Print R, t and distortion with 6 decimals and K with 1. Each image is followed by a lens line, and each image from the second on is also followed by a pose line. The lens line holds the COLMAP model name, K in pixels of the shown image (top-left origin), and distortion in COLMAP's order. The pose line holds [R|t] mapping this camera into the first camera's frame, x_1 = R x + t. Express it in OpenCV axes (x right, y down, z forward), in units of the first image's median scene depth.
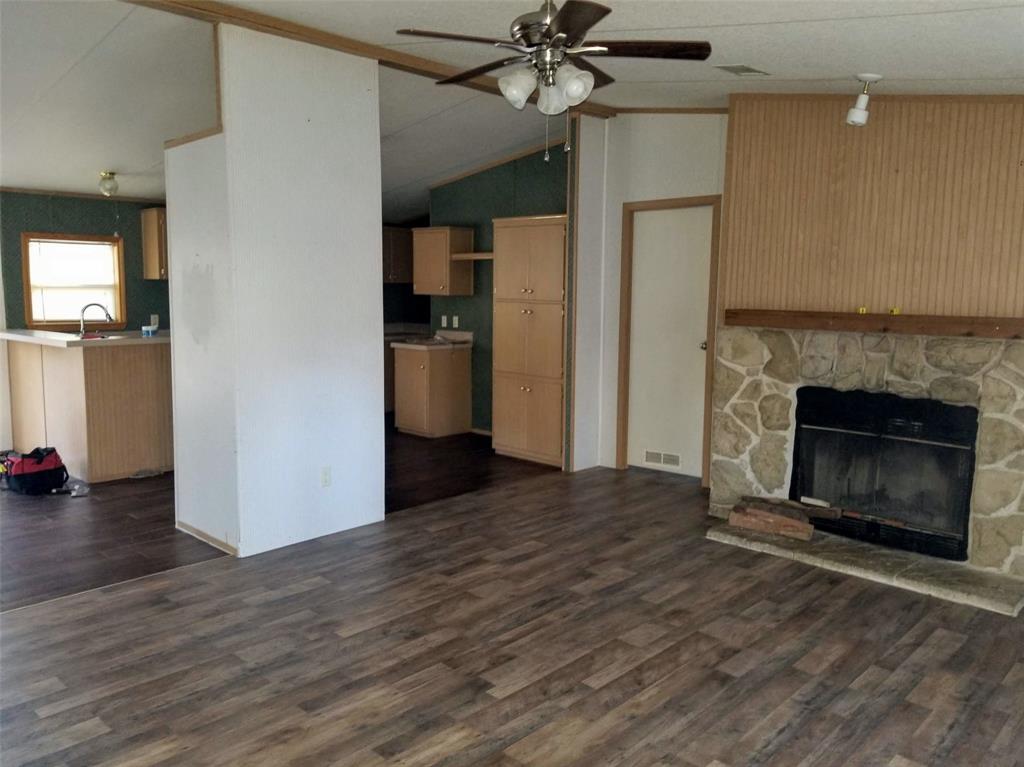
lens RADIAL K [[814.8, 0, 506.3], [0, 814.8, 380.4], [0, 0, 1]] dist [0.059678, -0.090878]
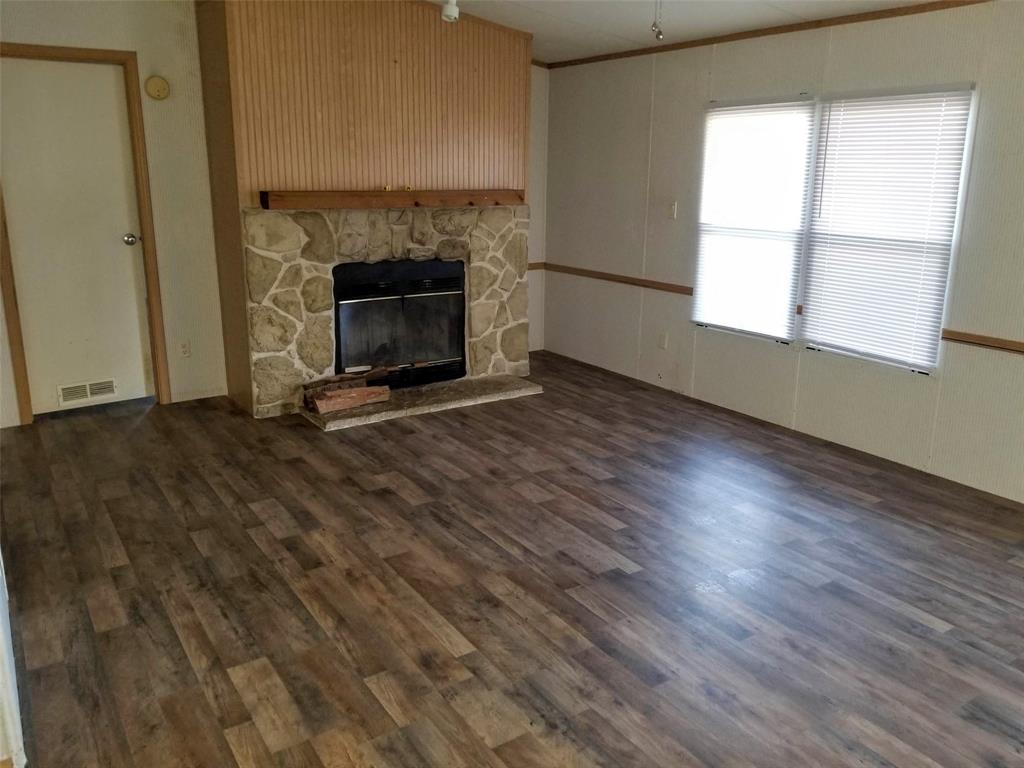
lens RADIAL K [[788.3, 0, 512.1], [0, 788.3, 370.0], [0, 0, 1]] dist [0.085280, -0.151624]
pose [[0.209513, -0.248431, 0.945720, -0.631917], [0.112257, 0.966902, 0.229126, -0.075590], [-0.971341, 0.058159, 0.230467, 0.608342]]
